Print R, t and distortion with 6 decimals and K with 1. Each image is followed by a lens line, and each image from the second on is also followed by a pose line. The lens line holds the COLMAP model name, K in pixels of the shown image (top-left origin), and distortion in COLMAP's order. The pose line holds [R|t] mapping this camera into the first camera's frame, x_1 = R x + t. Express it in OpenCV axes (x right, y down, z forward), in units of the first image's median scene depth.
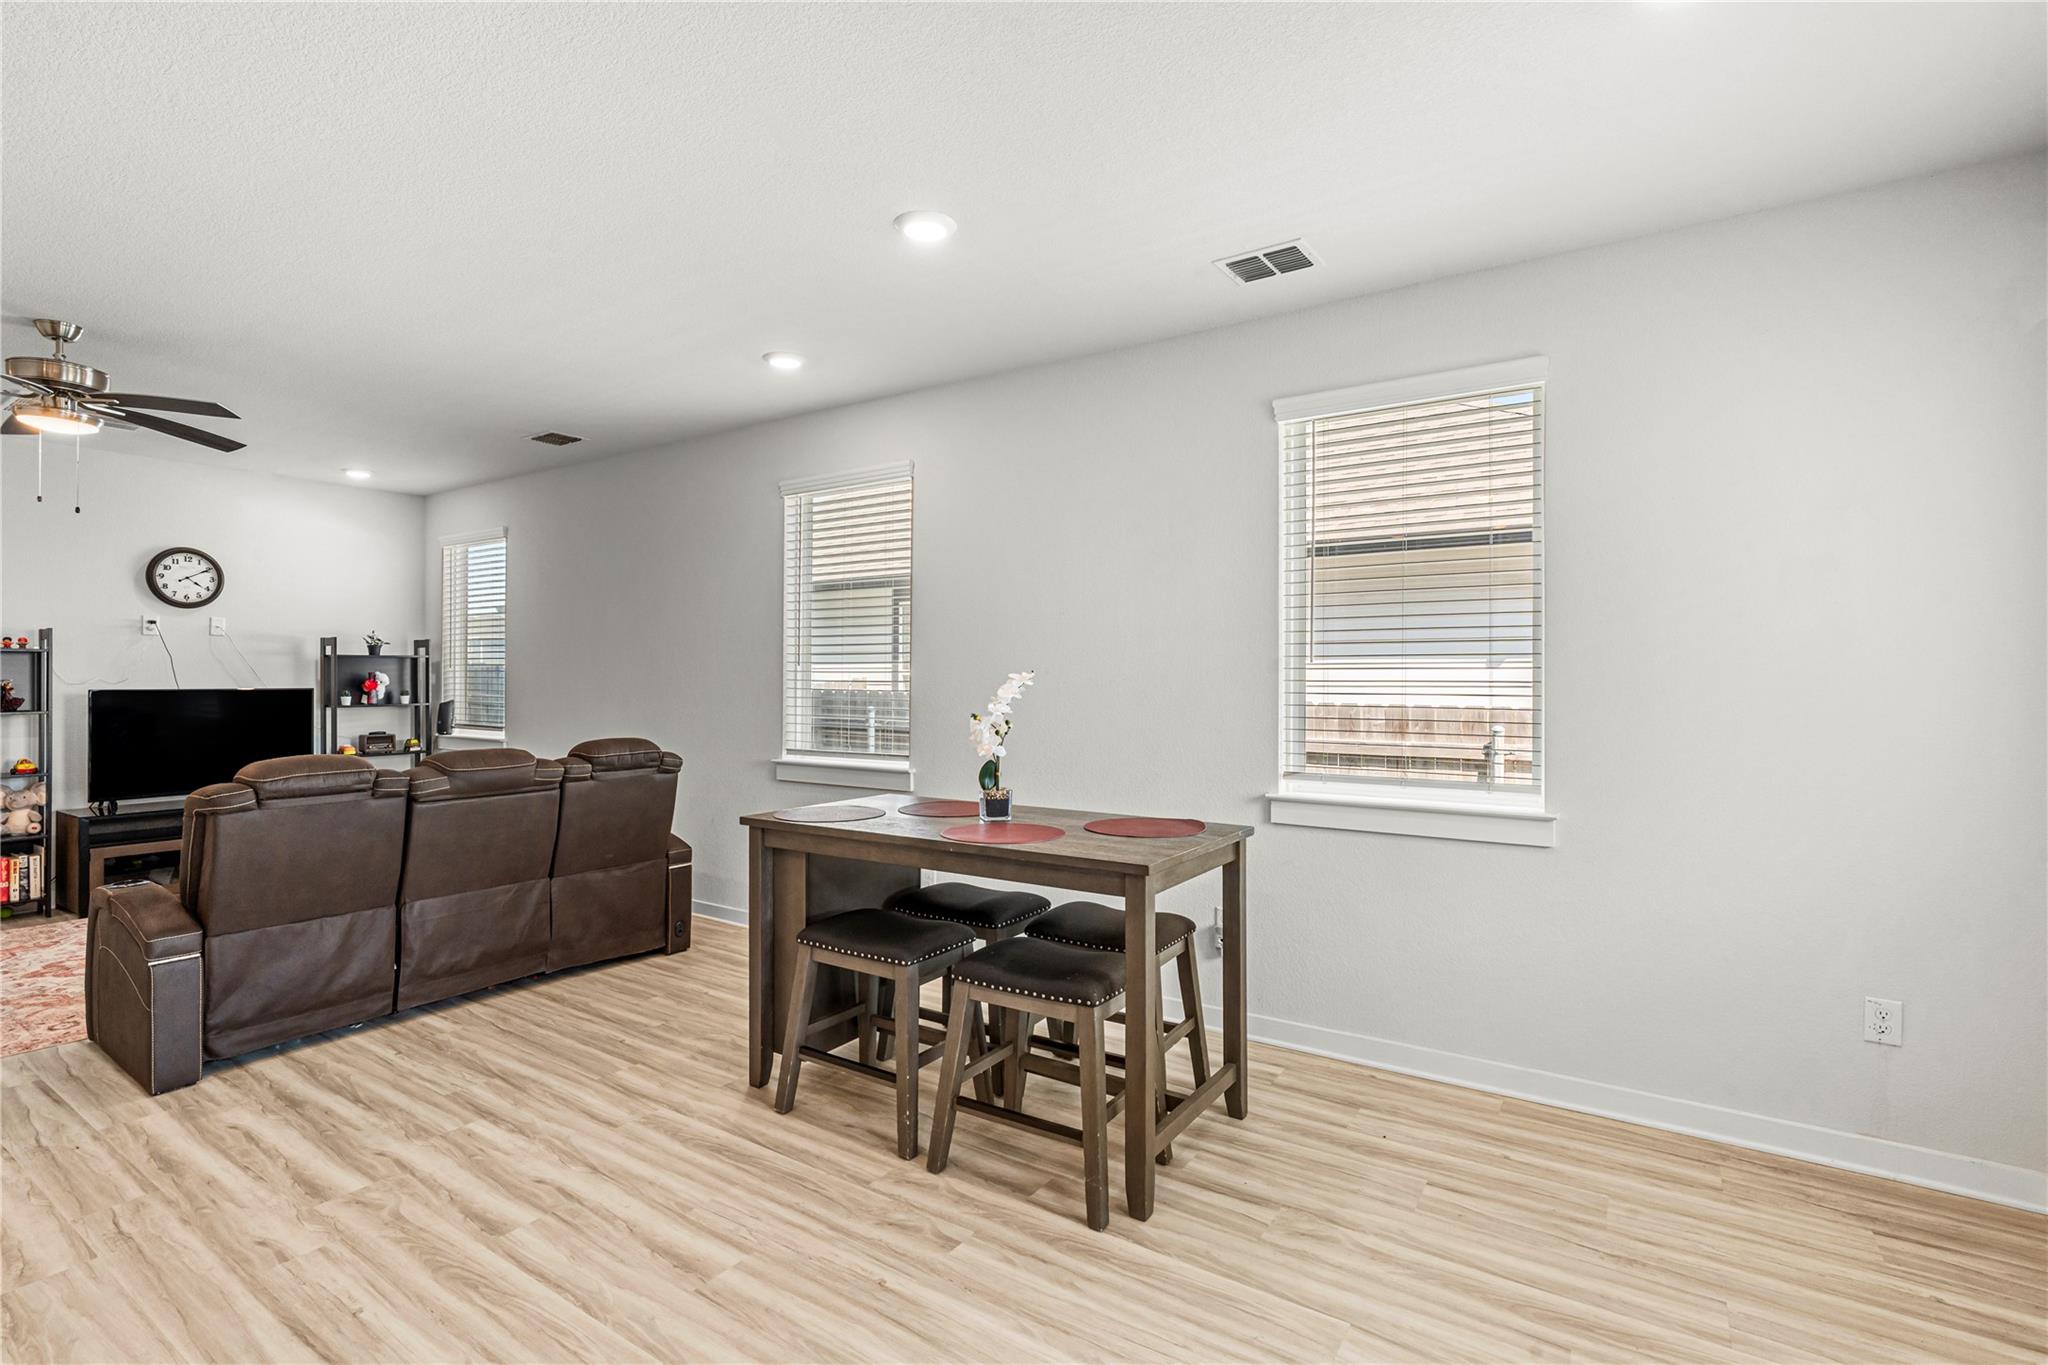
lens RADIAL K [[951.7, 0, 1024.9], [0, 951.7, 676.1], [0, 0, 1]] dist [-0.006707, 0.002634]
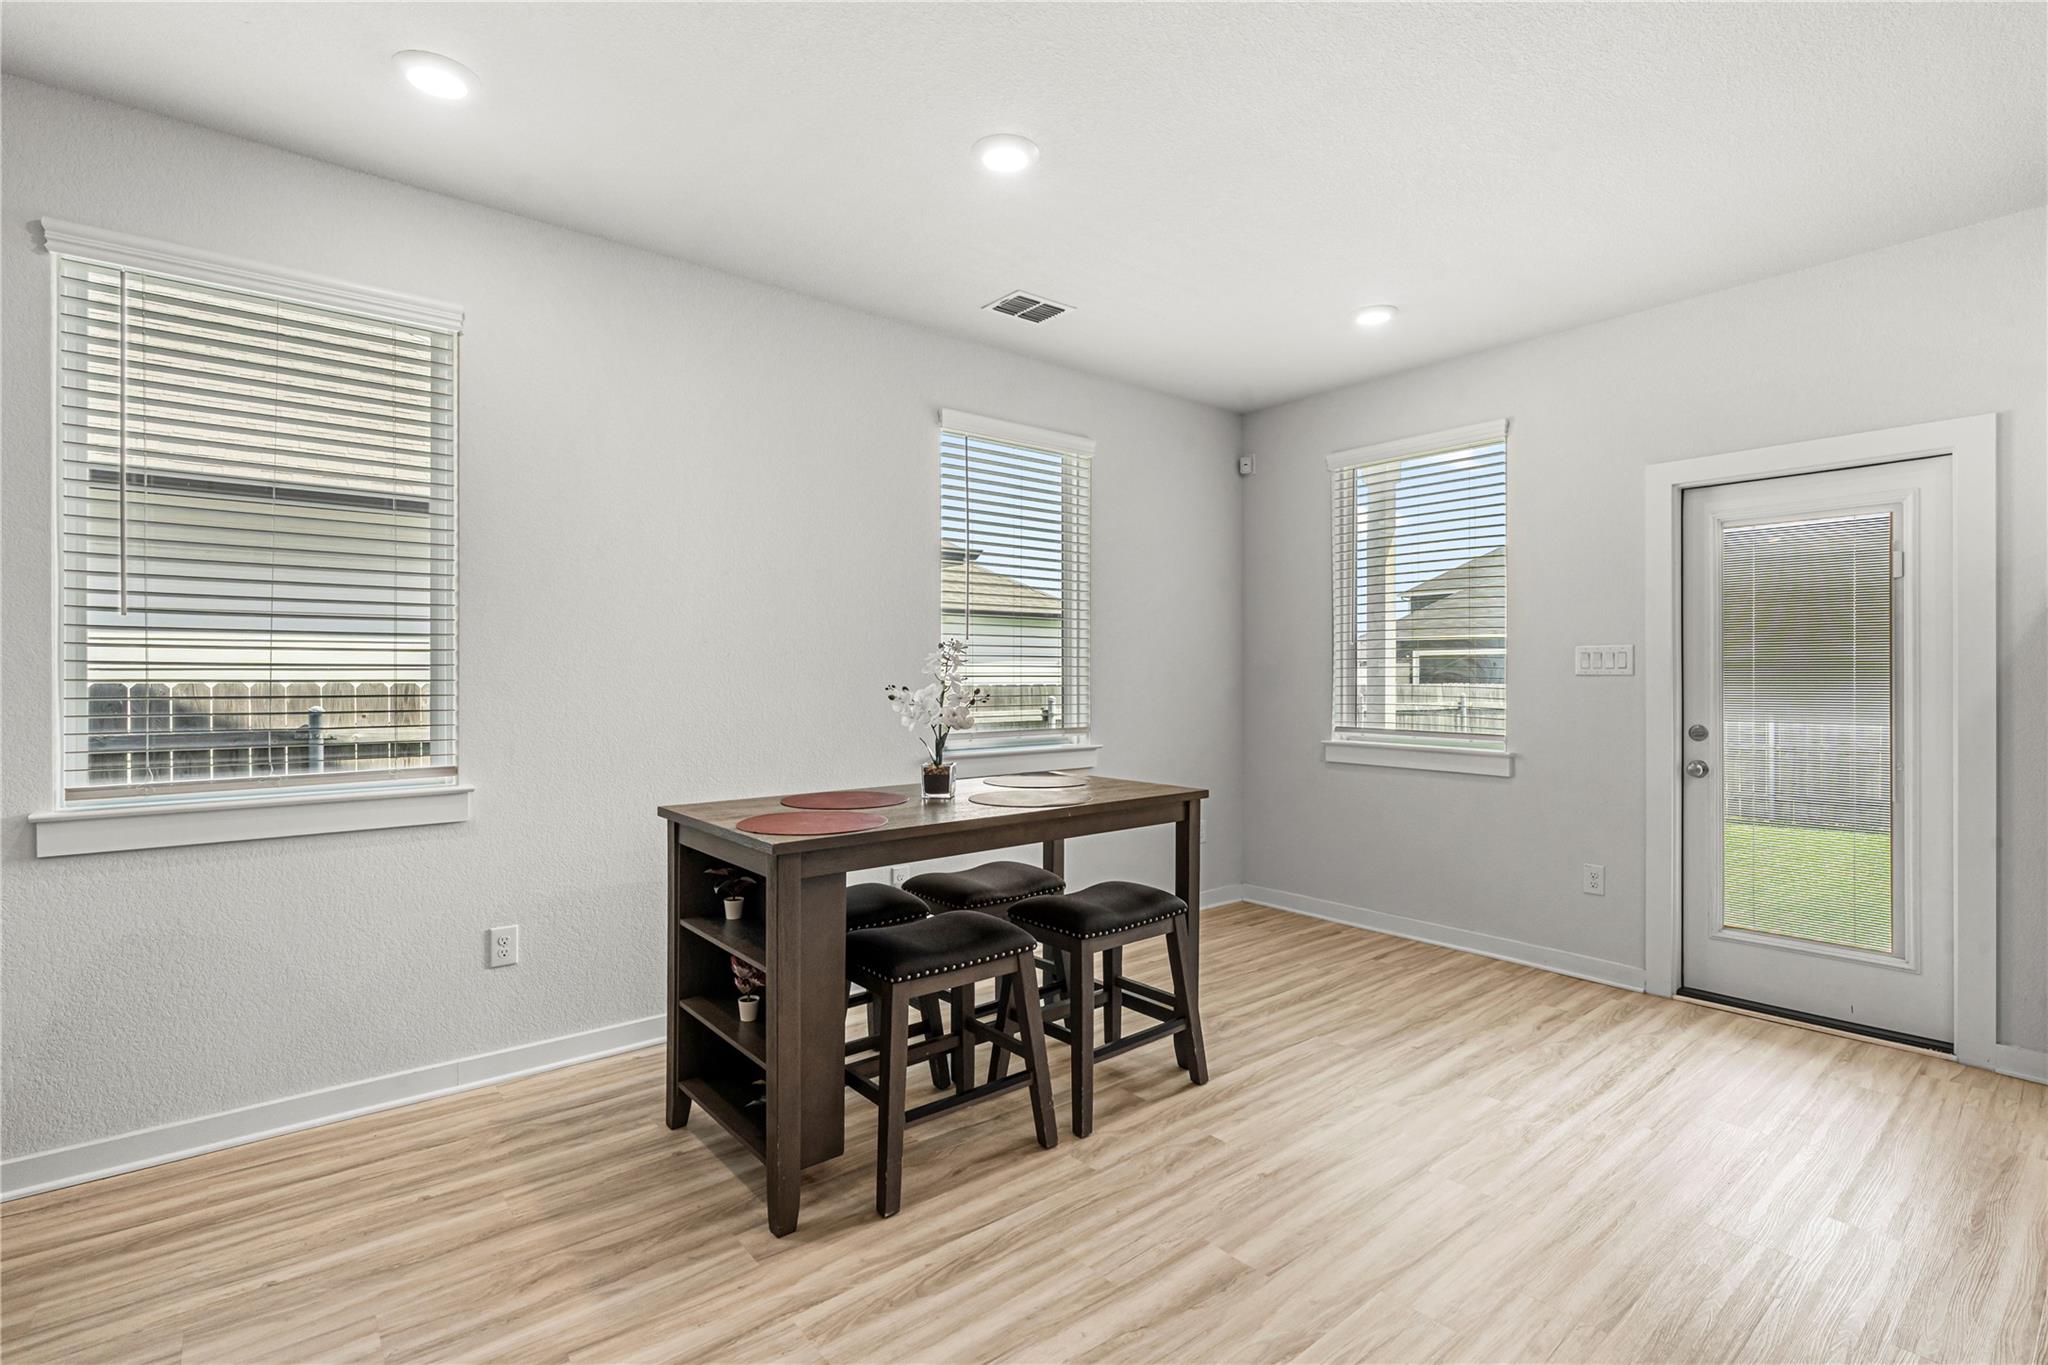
lens RADIAL K [[951.7, 0, 1021.7], [0, 951.7, 674.6], [0, 0, 1]] dist [-0.006707, 0.002634]
pose [[0.291054, -0.006763, 0.956683, -0.527831], [-0.005000, 0.999951, 0.008590, 0.012445], [-0.956693, -0.007284, 0.291006, 0.380485]]
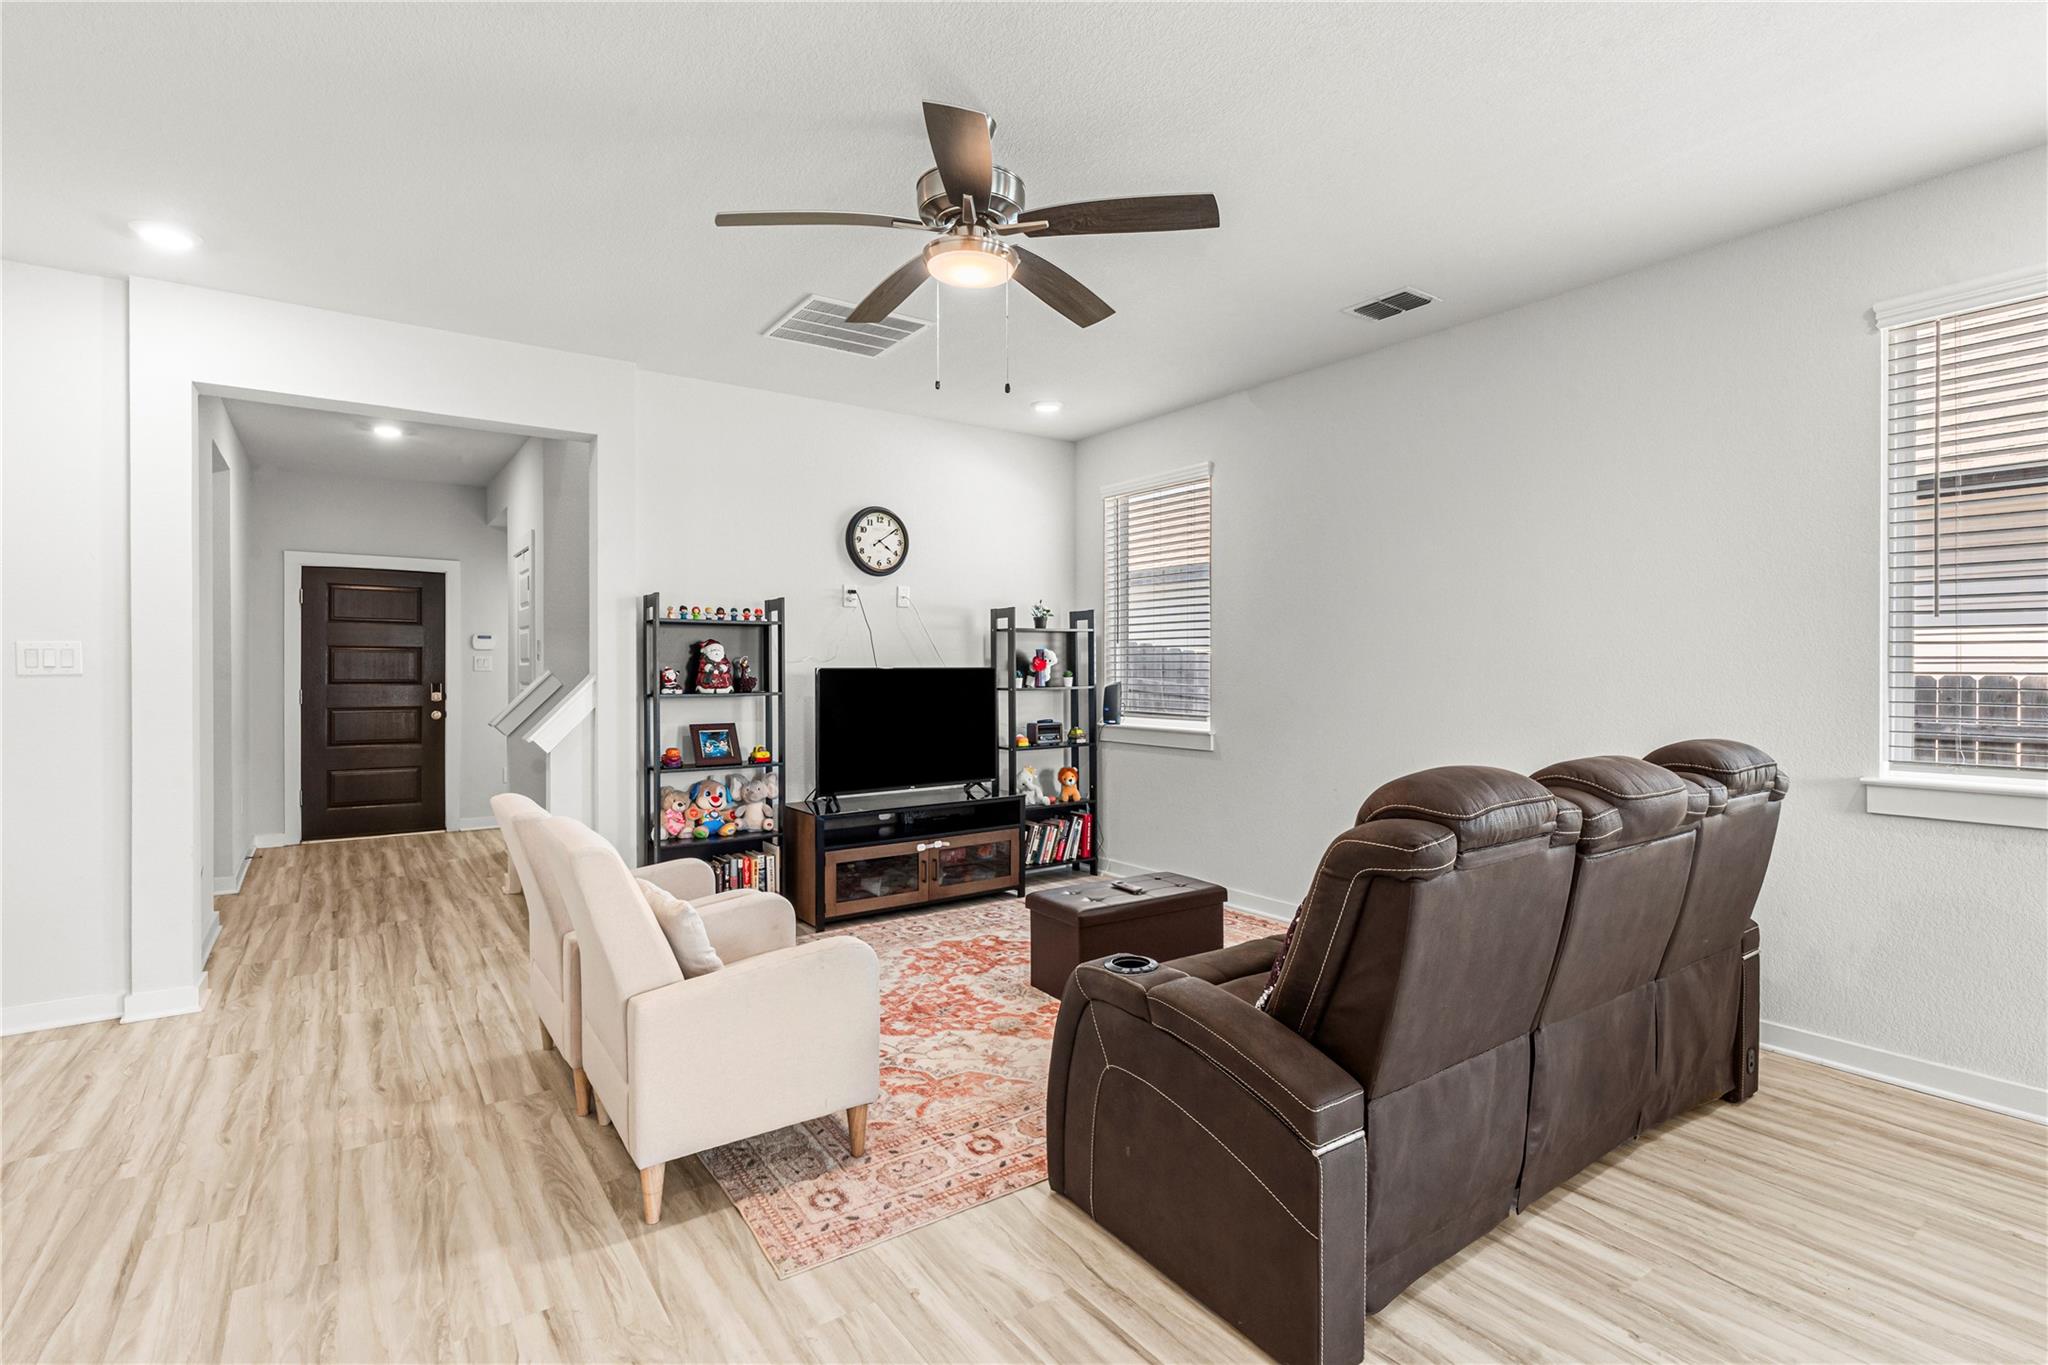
lens RADIAL K [[951.7, 0, 1021.8], [0, 951.7, 676.3], [0, 0, 1]] dist [-0.006707, 0.002634]
pose [[0.936446, -0.002216, -0.350804, -0.510667], [0.006038, 0.999934, 0.009800, 0.014929], [0.350759, -0.011295, 0.936398, 0.251545]]
